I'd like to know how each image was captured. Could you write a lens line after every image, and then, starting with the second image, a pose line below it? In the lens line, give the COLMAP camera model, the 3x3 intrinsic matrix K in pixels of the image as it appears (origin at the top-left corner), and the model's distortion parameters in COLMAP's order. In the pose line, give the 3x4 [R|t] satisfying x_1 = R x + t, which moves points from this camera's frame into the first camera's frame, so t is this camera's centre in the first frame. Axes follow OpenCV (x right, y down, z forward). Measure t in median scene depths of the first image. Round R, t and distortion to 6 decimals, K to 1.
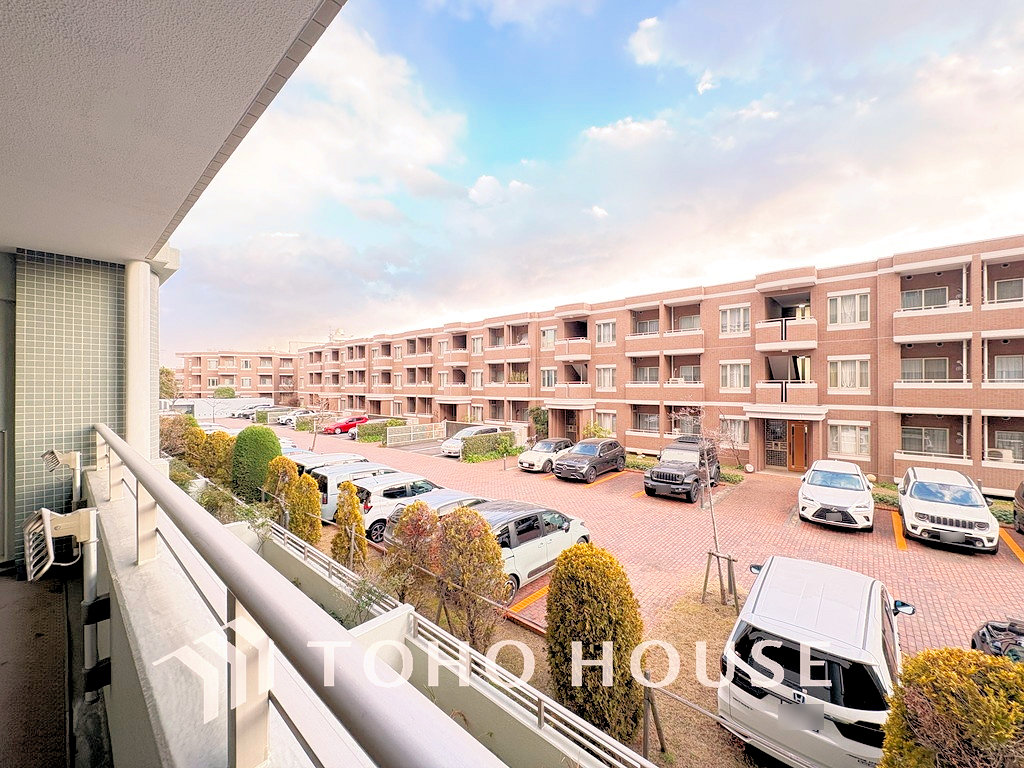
lens RADIAL K [[410.6, 0, 509.1], [0, 410.6, 387.5], [0, 0, 1]] dist [0.002527, 0.000363]
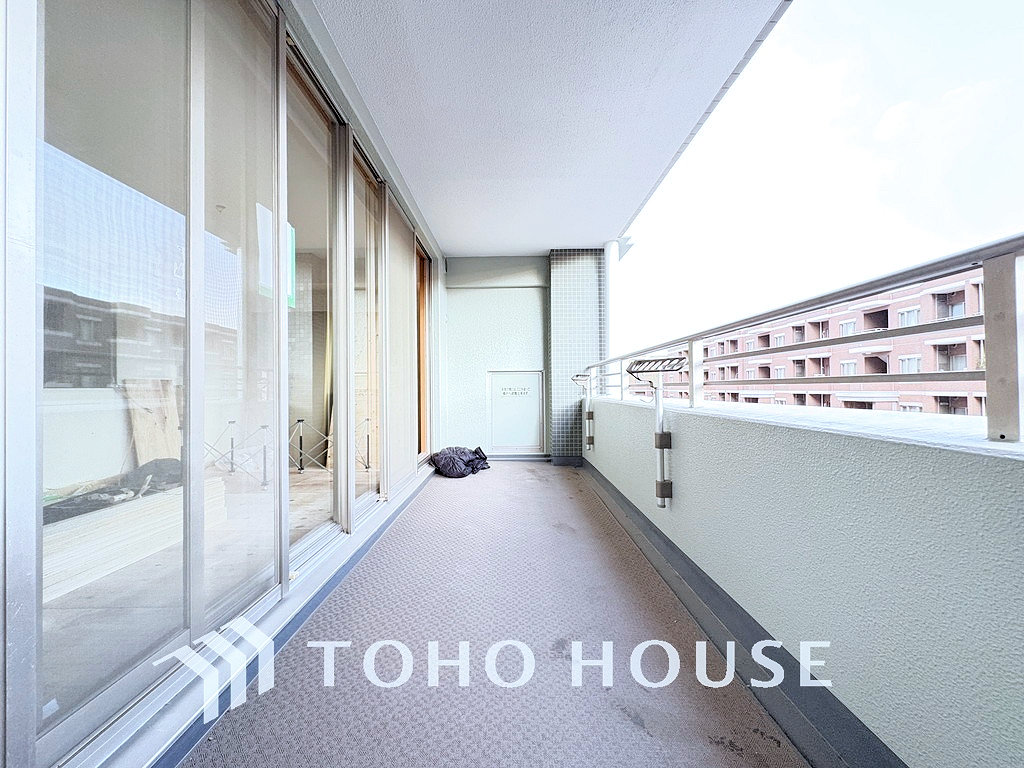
lens RADIAL K [[410.6, 0, 511.5], [0, 410.6, 385.1], [0, 0, 1]] dist [0.002527, 0.000363]
pose [[0.659196, -0.023810, -0.751594, 0.262650], [0.023898, 0.999657, -0.010708, 0.001580], [0.751592, -0.010902, 0.659539, -0.238901]]
